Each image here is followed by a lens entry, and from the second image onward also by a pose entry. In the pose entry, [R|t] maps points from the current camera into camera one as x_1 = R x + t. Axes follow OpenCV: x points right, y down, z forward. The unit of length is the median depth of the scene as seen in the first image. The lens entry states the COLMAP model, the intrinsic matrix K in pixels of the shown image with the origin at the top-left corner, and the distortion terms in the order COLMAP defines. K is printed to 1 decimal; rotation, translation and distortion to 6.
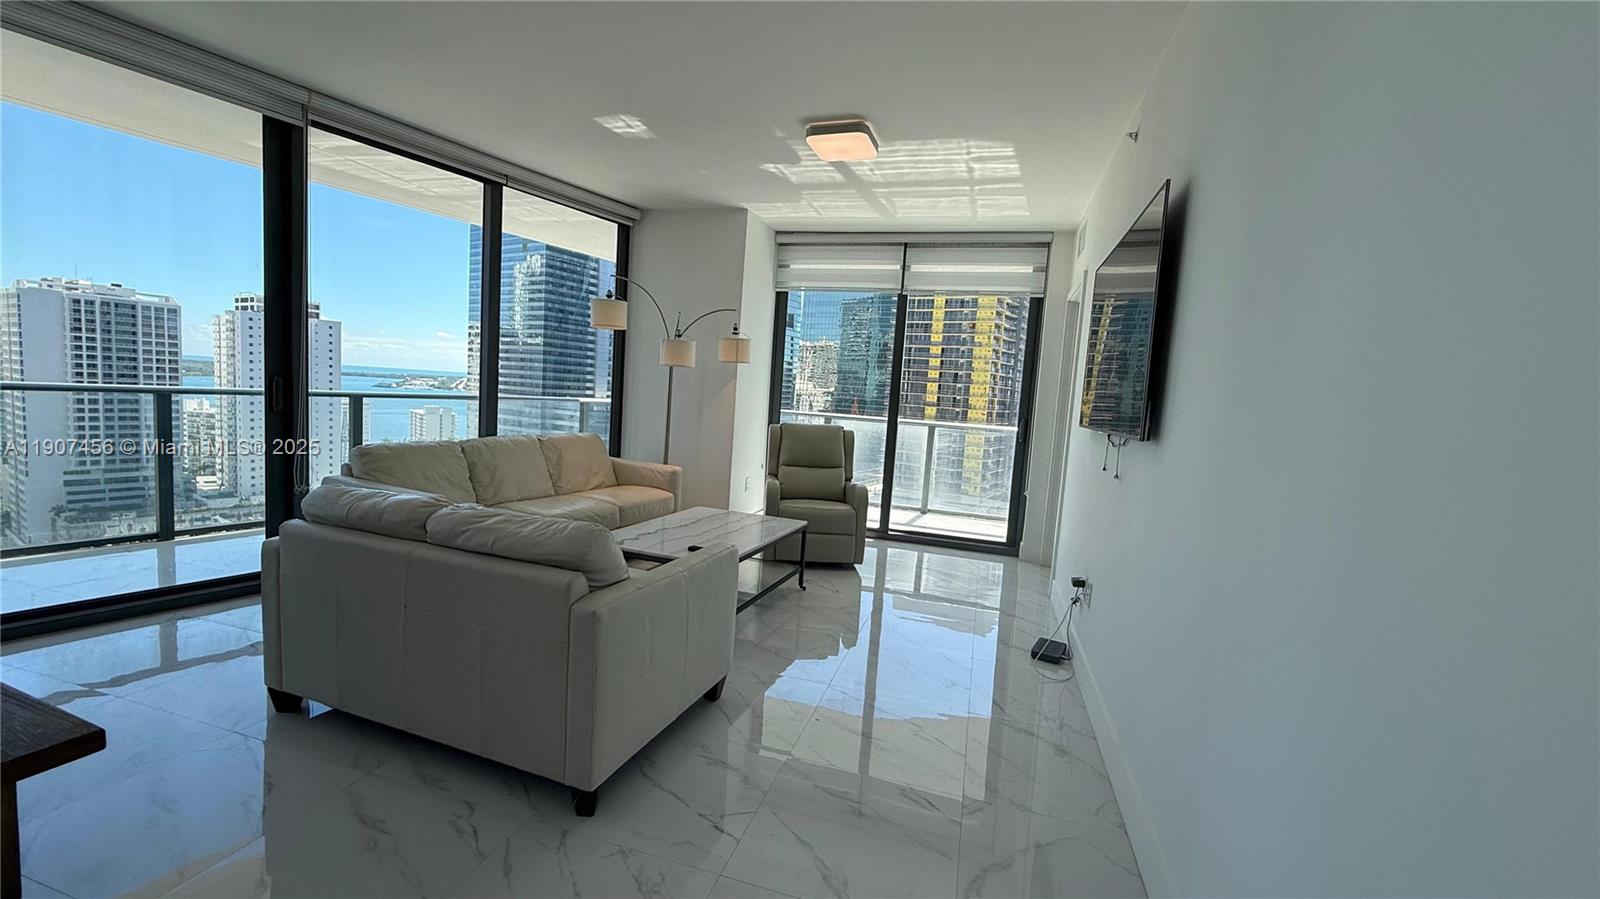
lens RADIAL K [[636.4, 0, 799.2], [0, 636.4, 450.4], [0, 0, 1]] dist [0.000102, -0.000340]
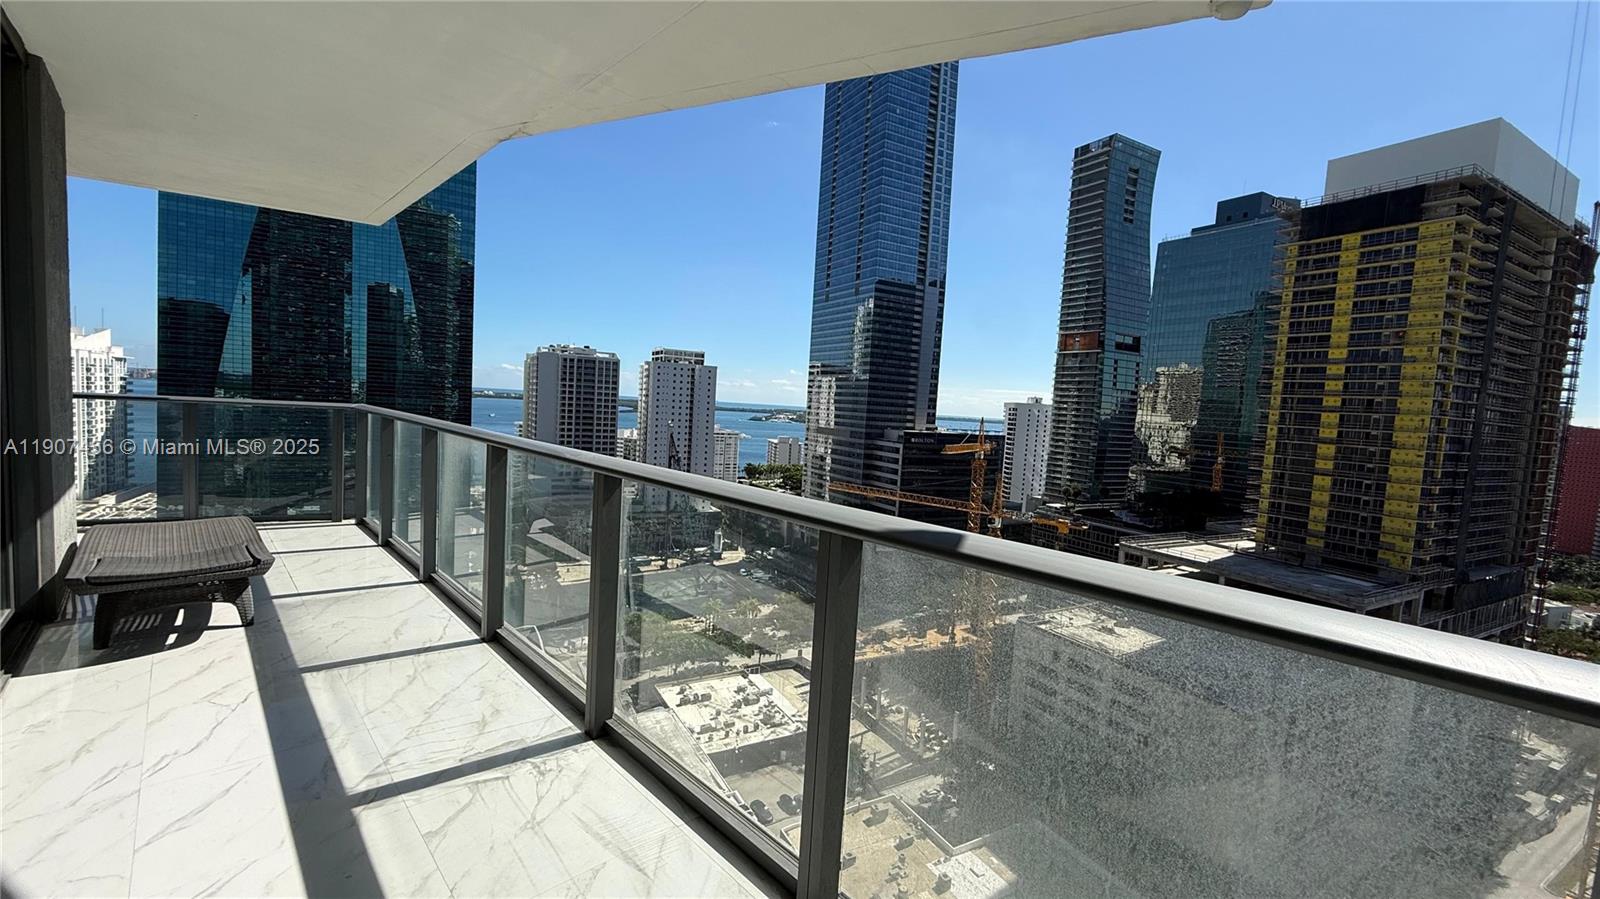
lens RADIAL K [[636.4, 0, 799.2], [0, 636.4, 450.4], [0, 0, 1]] dist [0.000102, -0.000340]
pose [[0.871978, 0.022903, -0.489008, 0.848265], [-0.048389, 0.998046, -0.039540, -0.029399], [0.487147, 0.058141, 0.871383, 0.966975]]
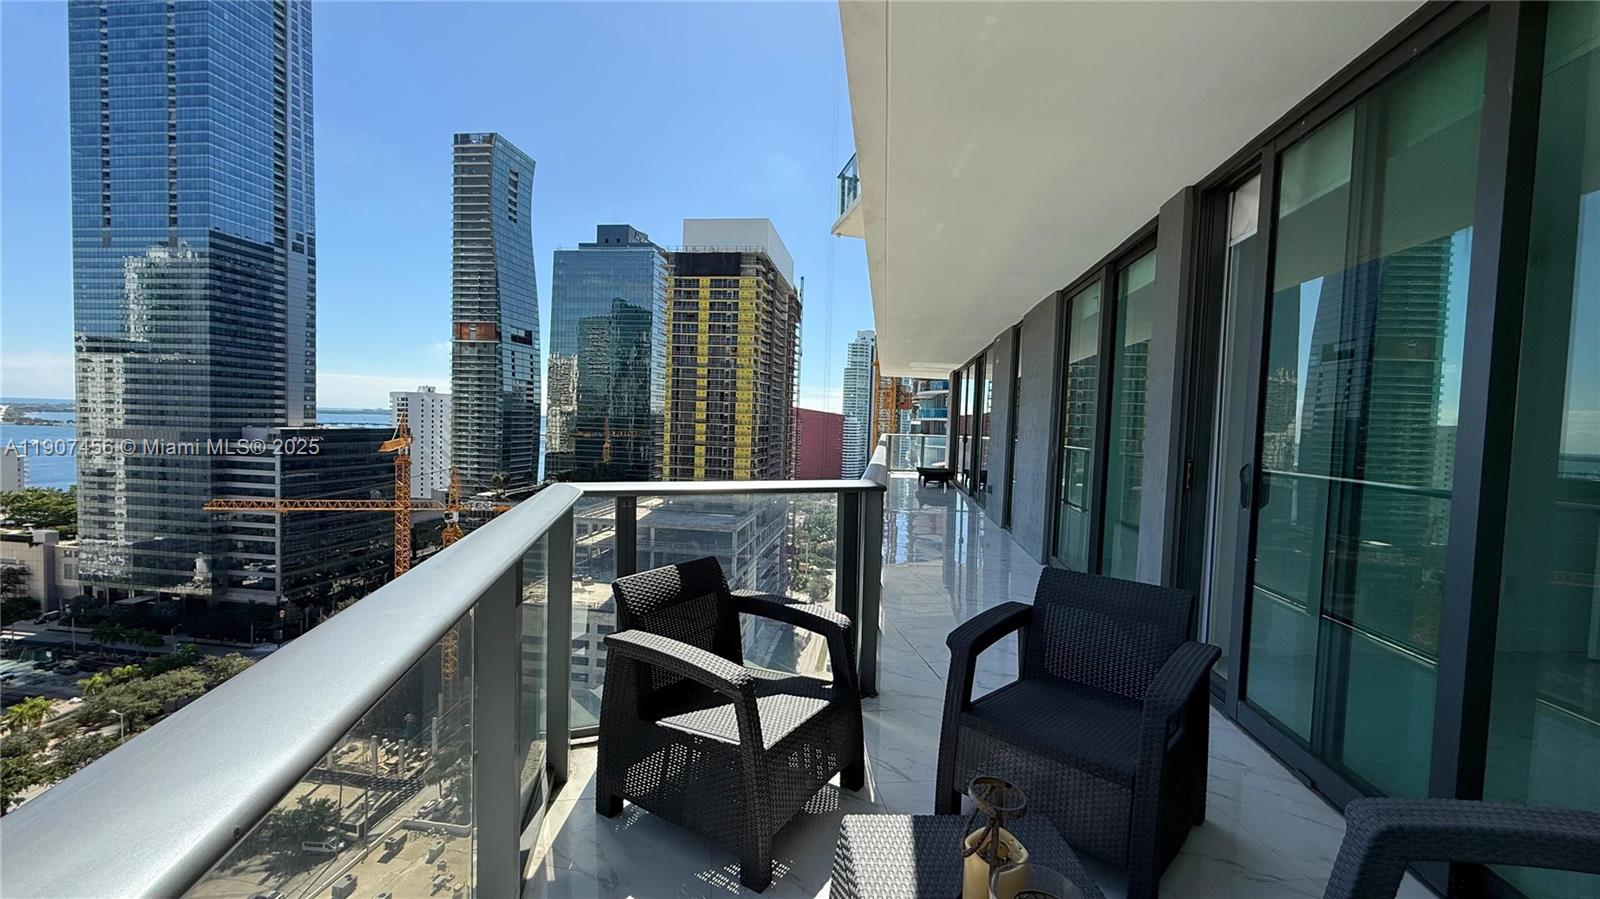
lens RADIAL K [[636.4, 0, 799.2], [0, 636.4, 450.4], [0, 0, 1]] dist [0.000102, -0.000340]
pose [[0.913720, -0.052473, 0.402942, -2.194265], [0.062333, 0.997990, -0.011384, -0.022988], [-0.401534, 0.035519, 0.915155, -1.435355]]
